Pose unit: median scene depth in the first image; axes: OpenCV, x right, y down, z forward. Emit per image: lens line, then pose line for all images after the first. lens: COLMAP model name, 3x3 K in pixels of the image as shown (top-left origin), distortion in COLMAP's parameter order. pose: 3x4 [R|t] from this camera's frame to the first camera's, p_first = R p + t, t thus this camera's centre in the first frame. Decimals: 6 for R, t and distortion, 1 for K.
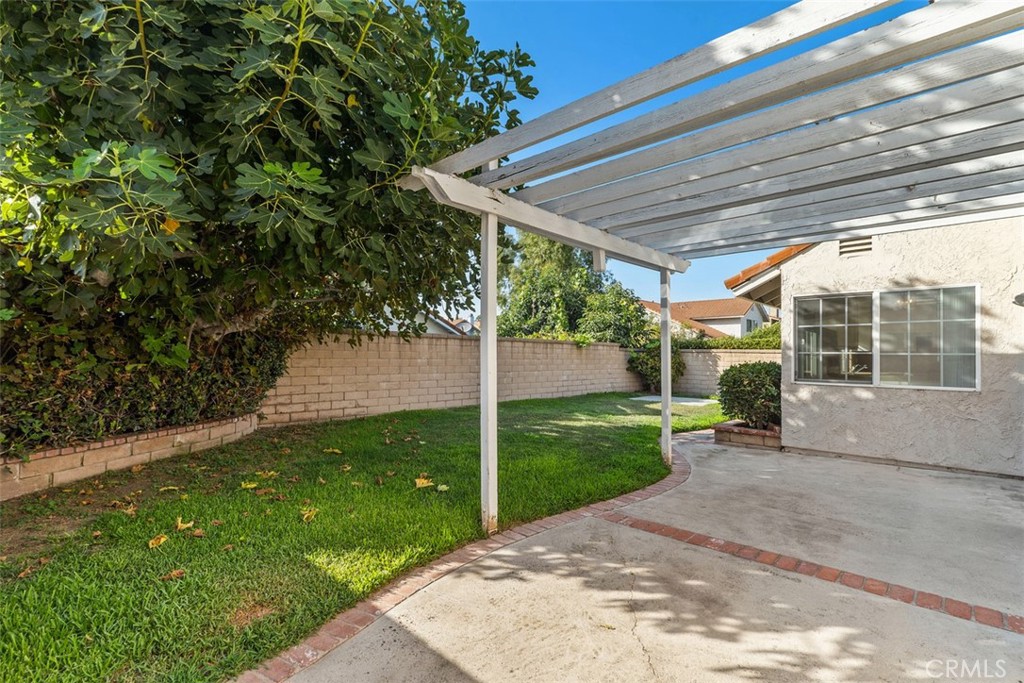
lens RADIAL K [[464.9, 0, 520.2], [0, 464.9, 345.3], [0, 0, 1]] dist [0.009521, -0.001795]
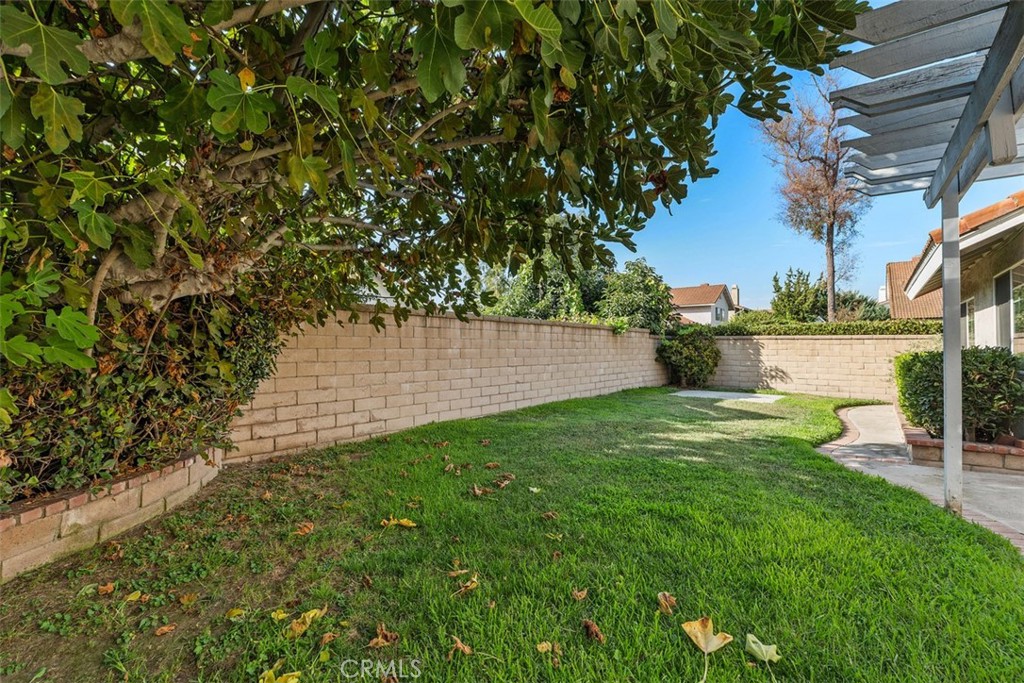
lens RADIAL K [[464.9, 0, 511.6], [0, 464.9, 341.9], [0, 0, 1]] dist [0.009521, -0.001795]
pose [[0.993631, -0.007134, 0.112461, -0.250203], [0.005950, 0.999923, 0.010857, 0.014448], [-0.112530, -0.010119, 0.993597, 0.352091]]
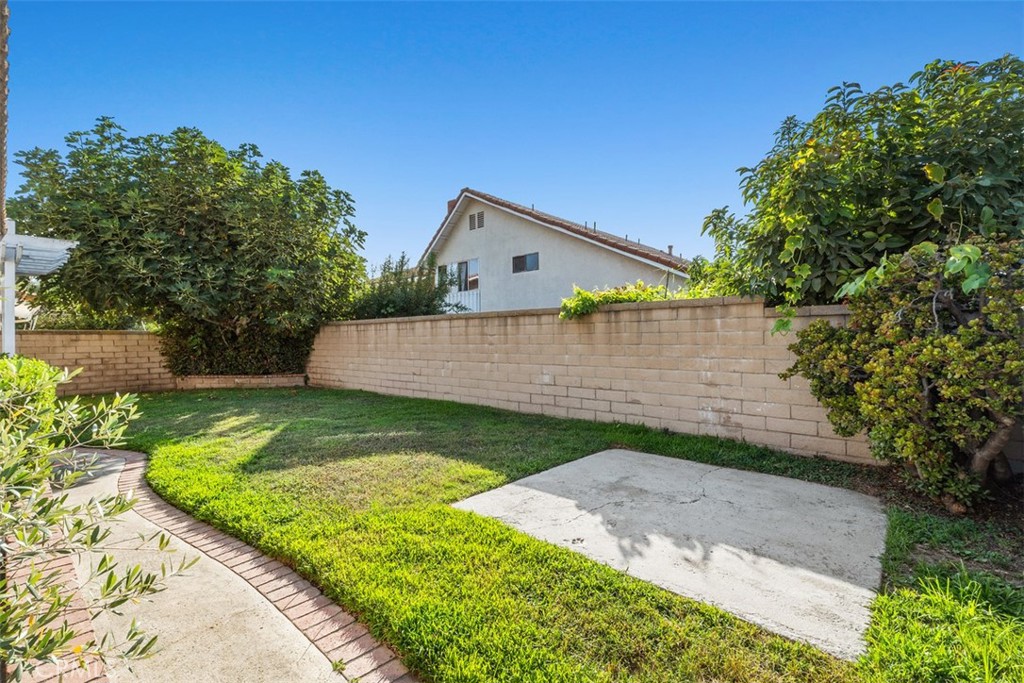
lens RADIAL K [[464.9, 0, 501.3], [0, 464.9, 343.3], [0, 0, 1]] dist [0.009521, -0.001795]
pose [[0.035930, -0.016501, -0.999218, 1.039588], [0.016374, 0.999739, -0.015921, 0.061261], [0.999220, -0.015789, 0.036191, 1.546132]]
